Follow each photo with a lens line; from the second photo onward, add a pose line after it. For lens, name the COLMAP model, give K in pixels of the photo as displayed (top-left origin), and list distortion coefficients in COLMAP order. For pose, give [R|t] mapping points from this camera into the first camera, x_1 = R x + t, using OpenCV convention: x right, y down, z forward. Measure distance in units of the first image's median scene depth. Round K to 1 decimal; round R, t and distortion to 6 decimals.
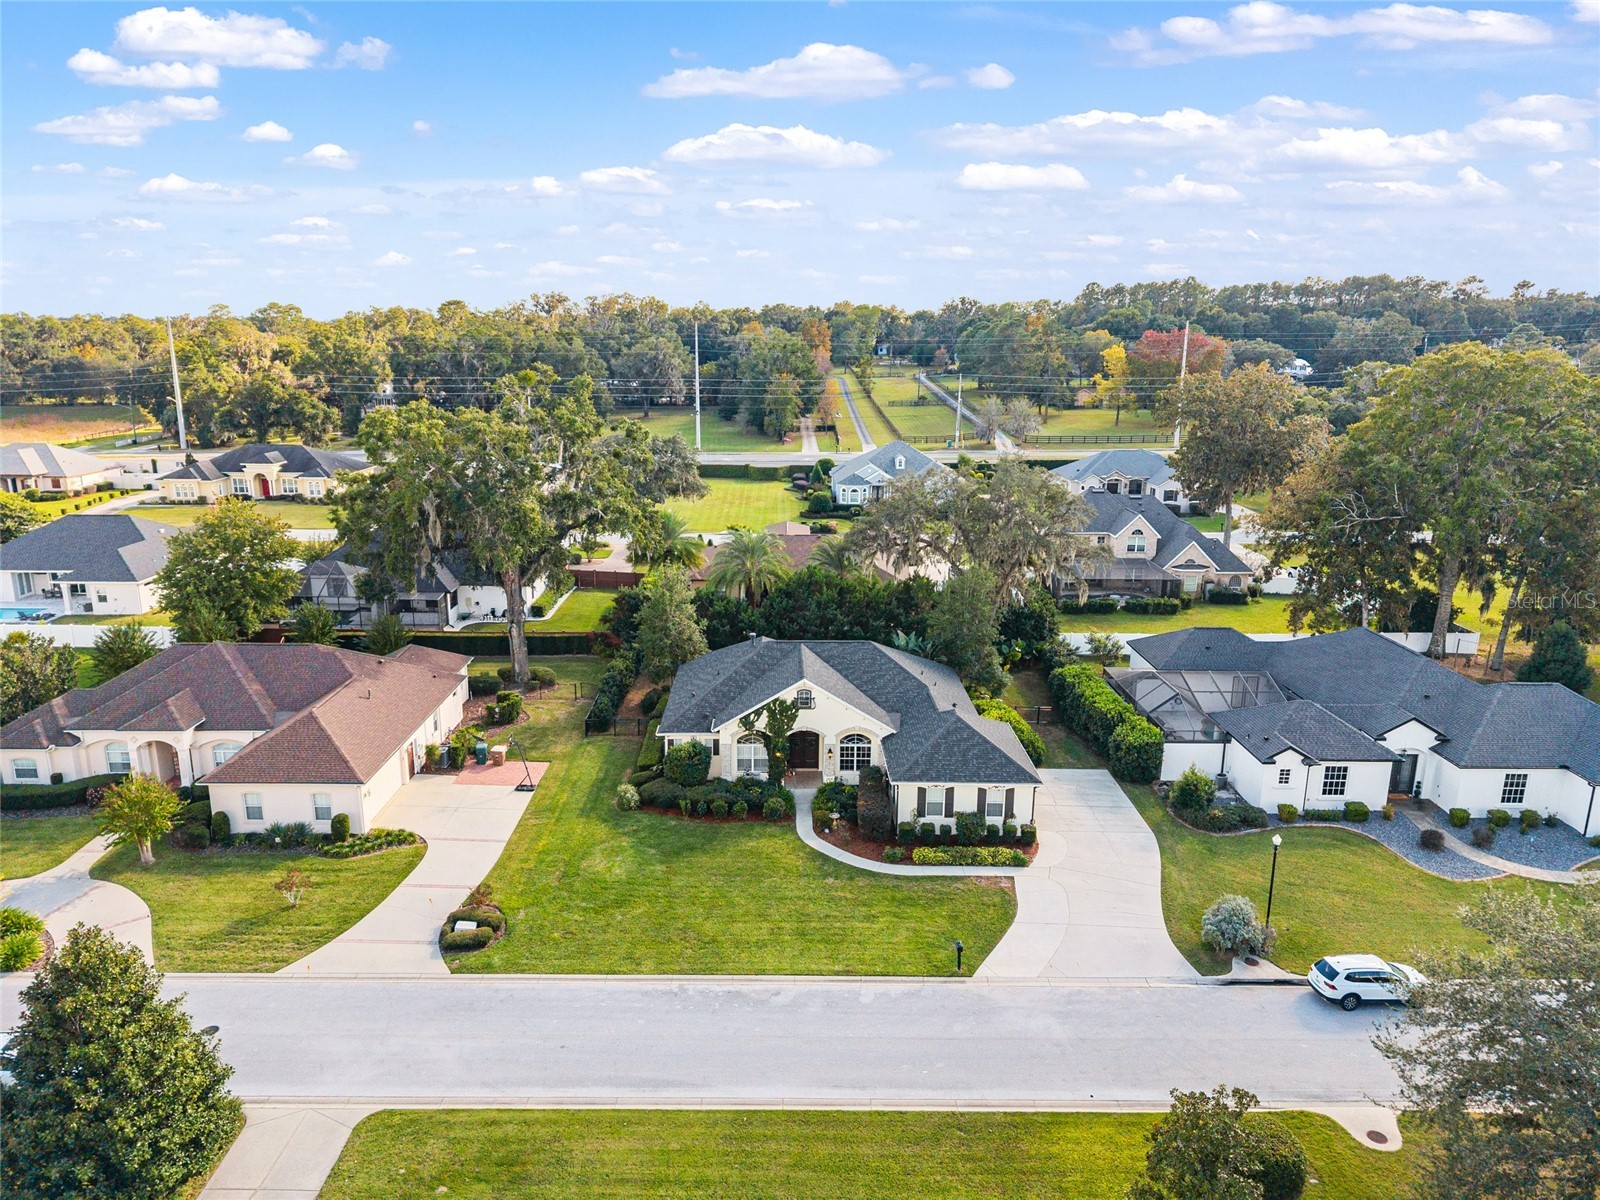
lens RADIAL K [[1089.7, 0, 800.0], [0, 1089.7, 600.0], [0, 0, 1]] dist [-0.000186, -0.004844]
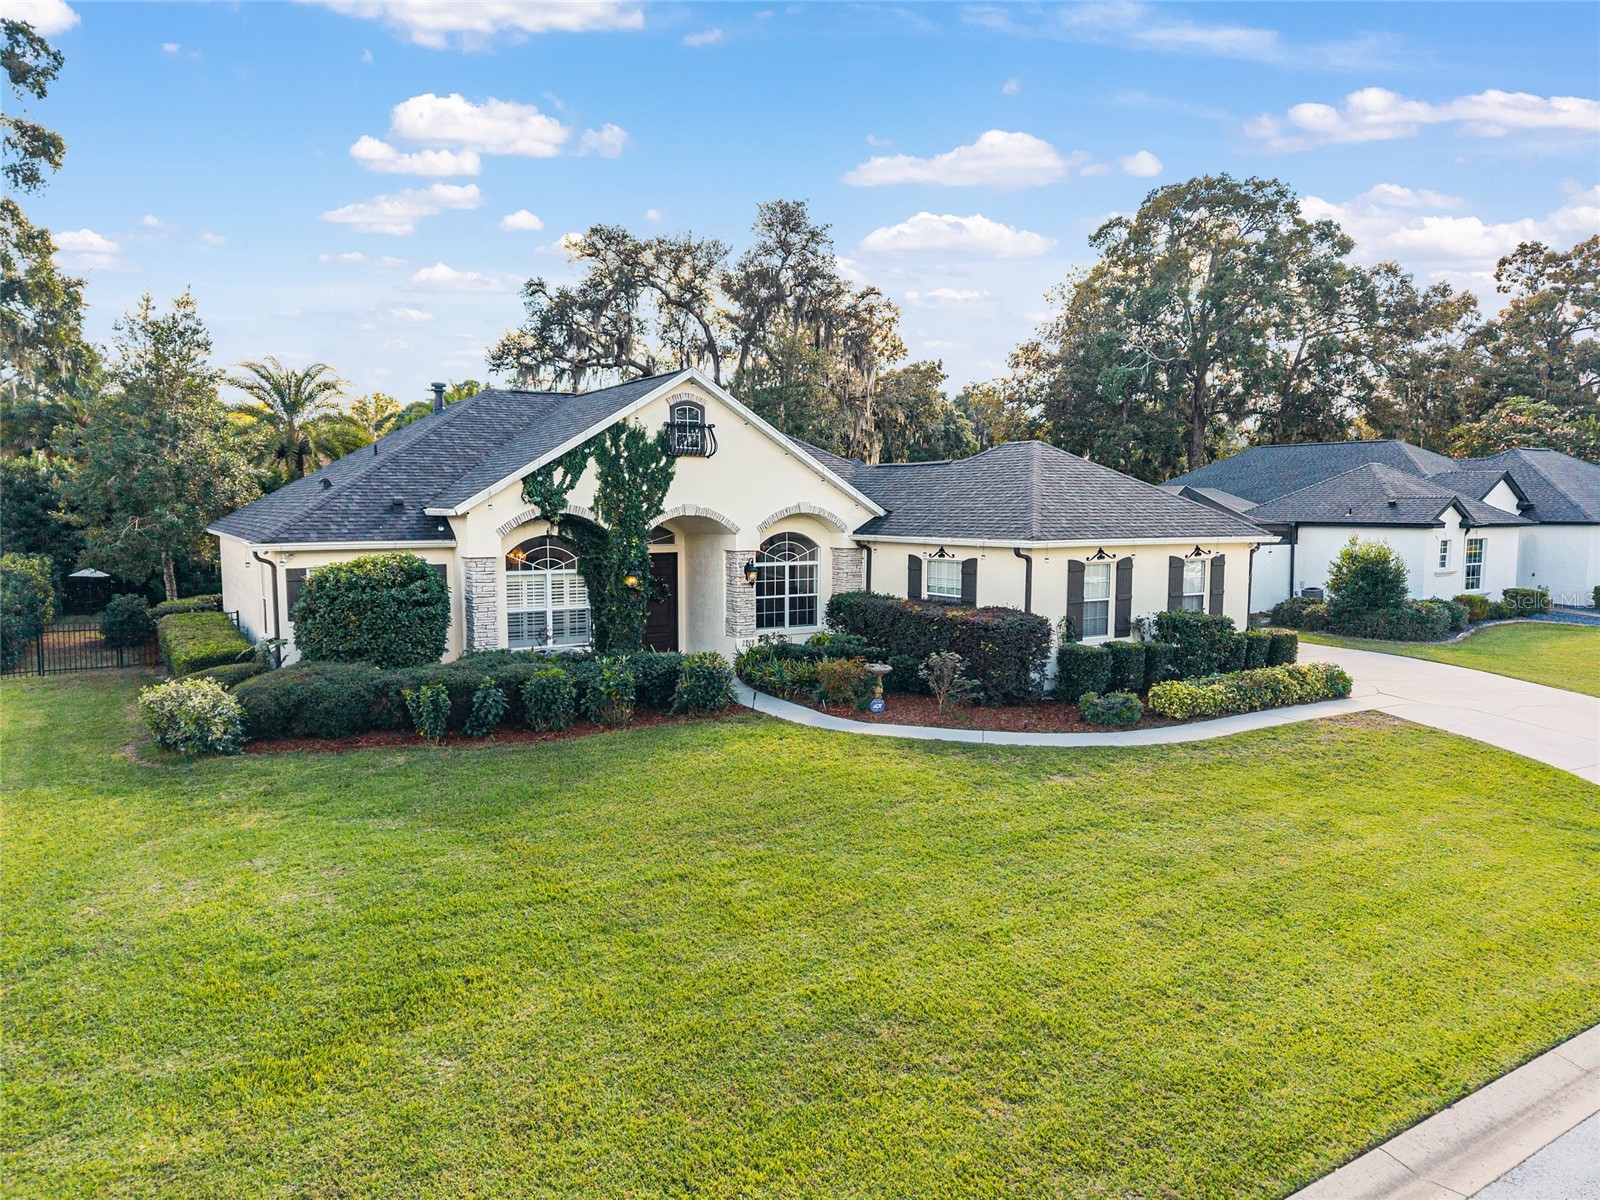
lens RADIAL K [[1072.7, 0, 807.4], [0, 1072.7, 628.0], [0, 0, 1]] dist [0.104579, -0.109221]
pose [[0.851401, -0.073488, 0.519342, -0.168647], [0.136760, 0.986990, -0.084541, 0.205291], [-0.506373, 0.143003, 0.850374, 0.682635]]
